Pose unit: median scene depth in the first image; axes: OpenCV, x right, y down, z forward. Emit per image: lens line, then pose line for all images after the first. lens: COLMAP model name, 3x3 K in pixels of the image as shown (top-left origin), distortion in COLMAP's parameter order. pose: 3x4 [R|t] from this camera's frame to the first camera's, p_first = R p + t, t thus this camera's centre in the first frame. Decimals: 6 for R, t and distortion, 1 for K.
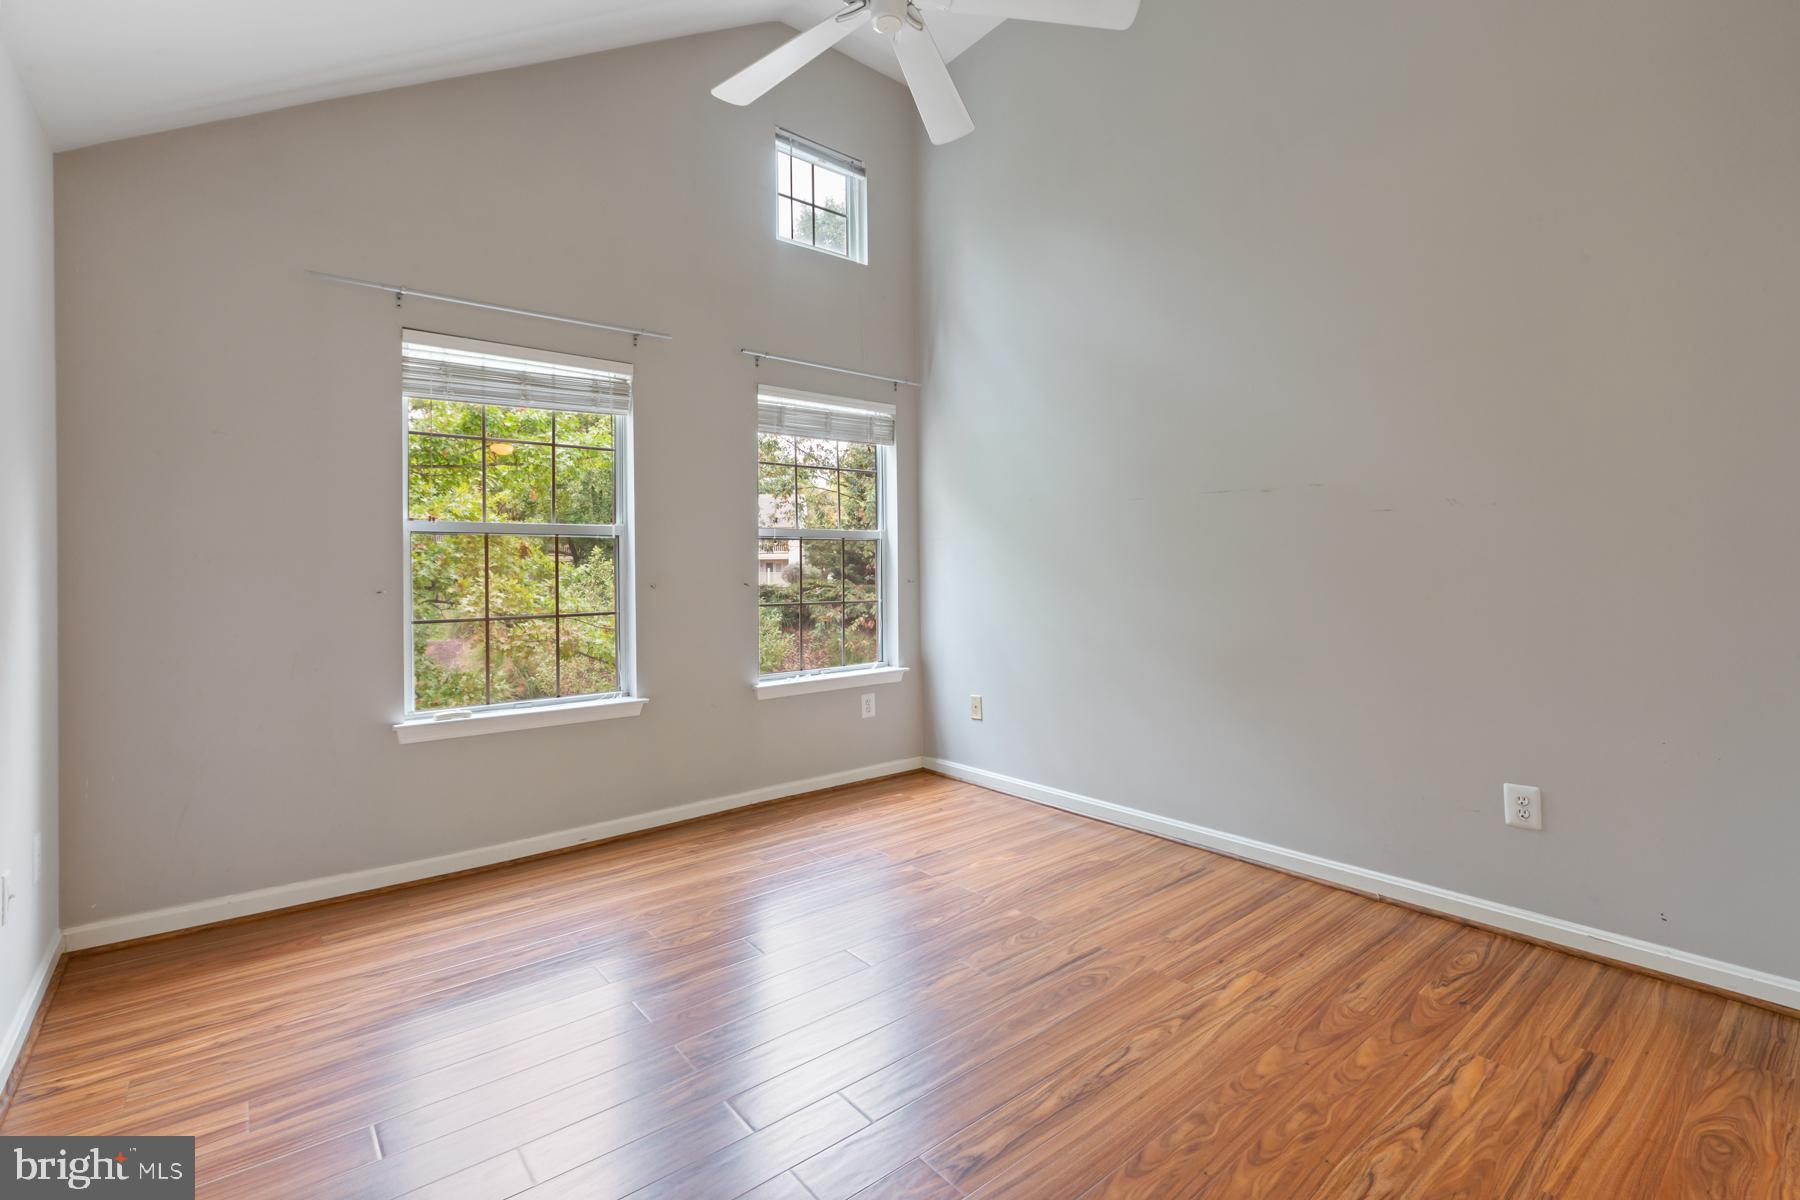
lens RADIAL K [[814.6, 0, 904.2], [0, 814.6, 578.3], [0, 0, 1]] dist [0.001150, 0.000251]
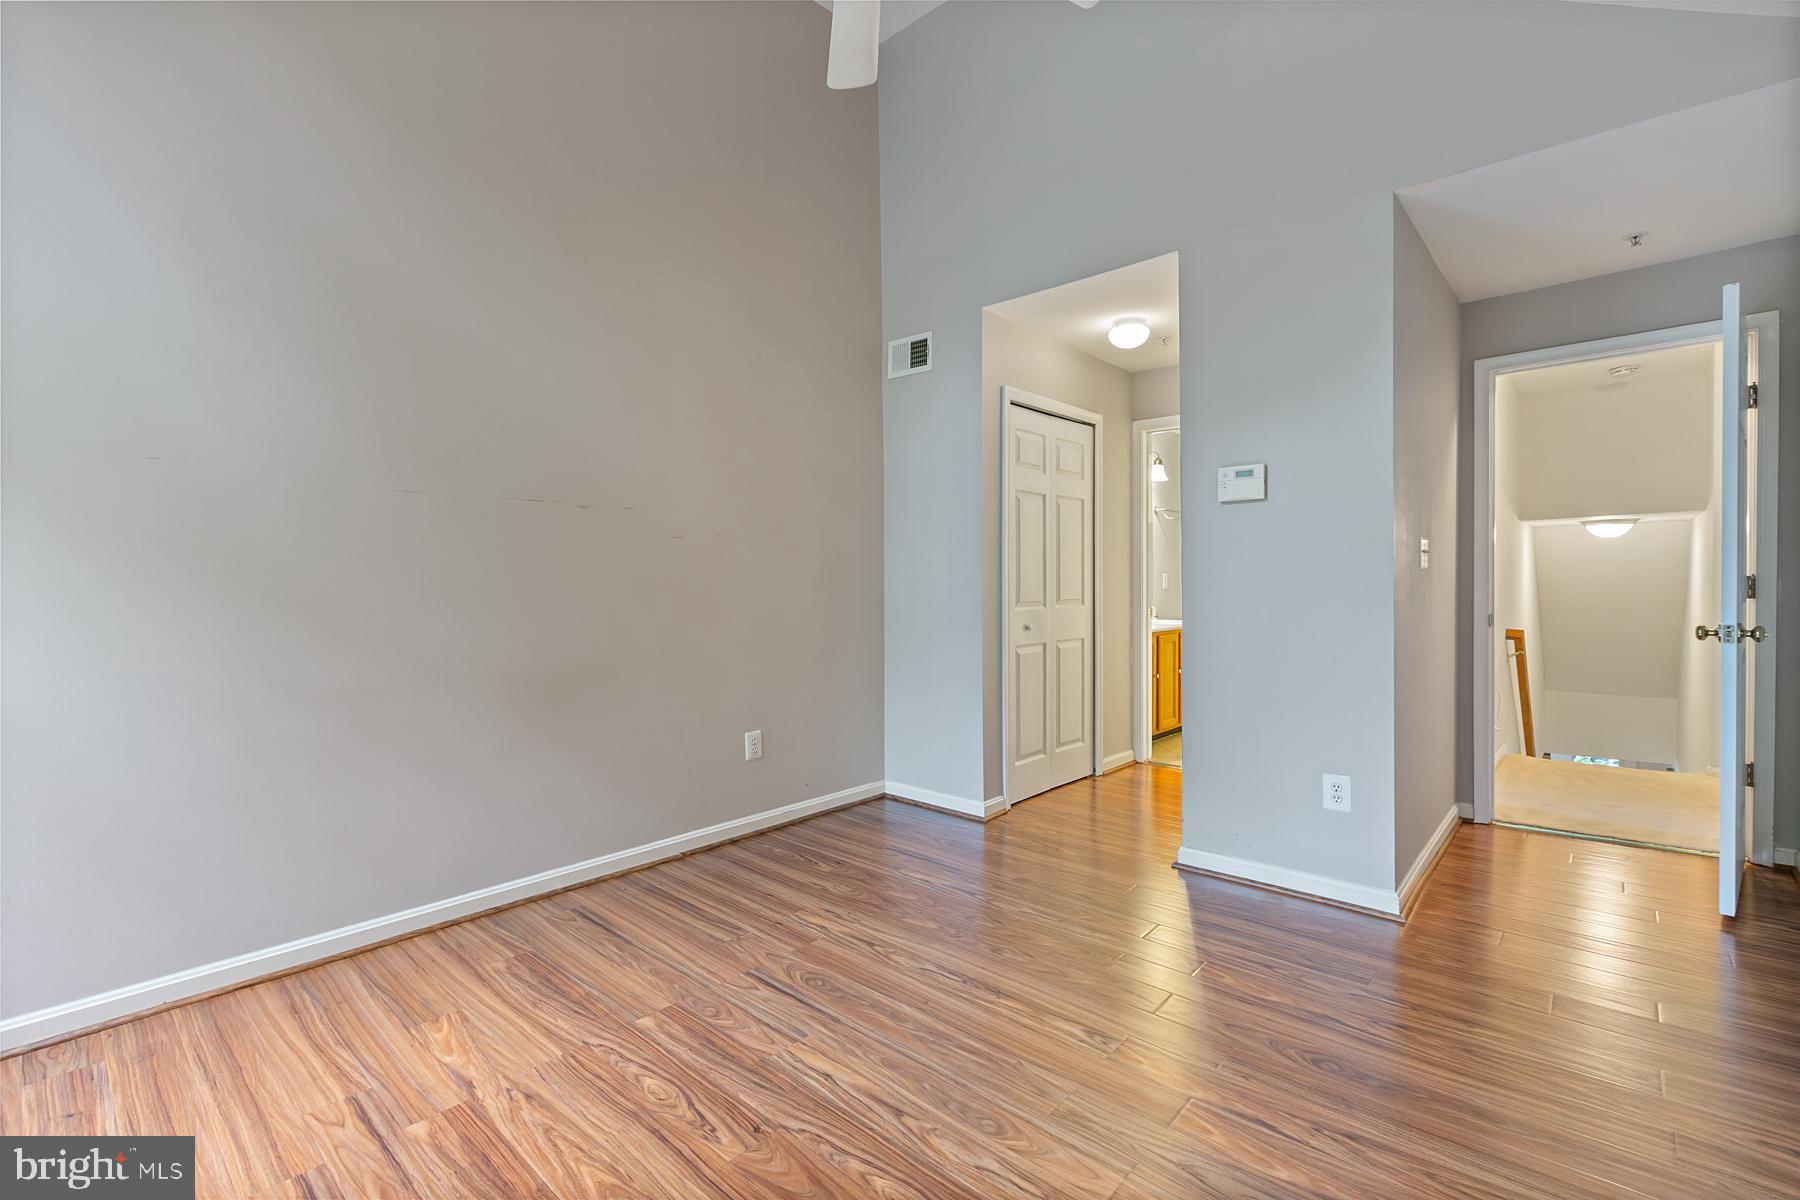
lens RADIAL K [[794.3, 0, 900.0], [0, 794.3, 600.0], [0, 0, 1]] dist [0.009337, -0.000064]
pose [[-0.149482, -0.017681, 0.988606, -0.667302], [0.008672, 0.999778, 0.019192, -0.015878], [-0.988726, 0.011442, -0.149296, 0.863941]]
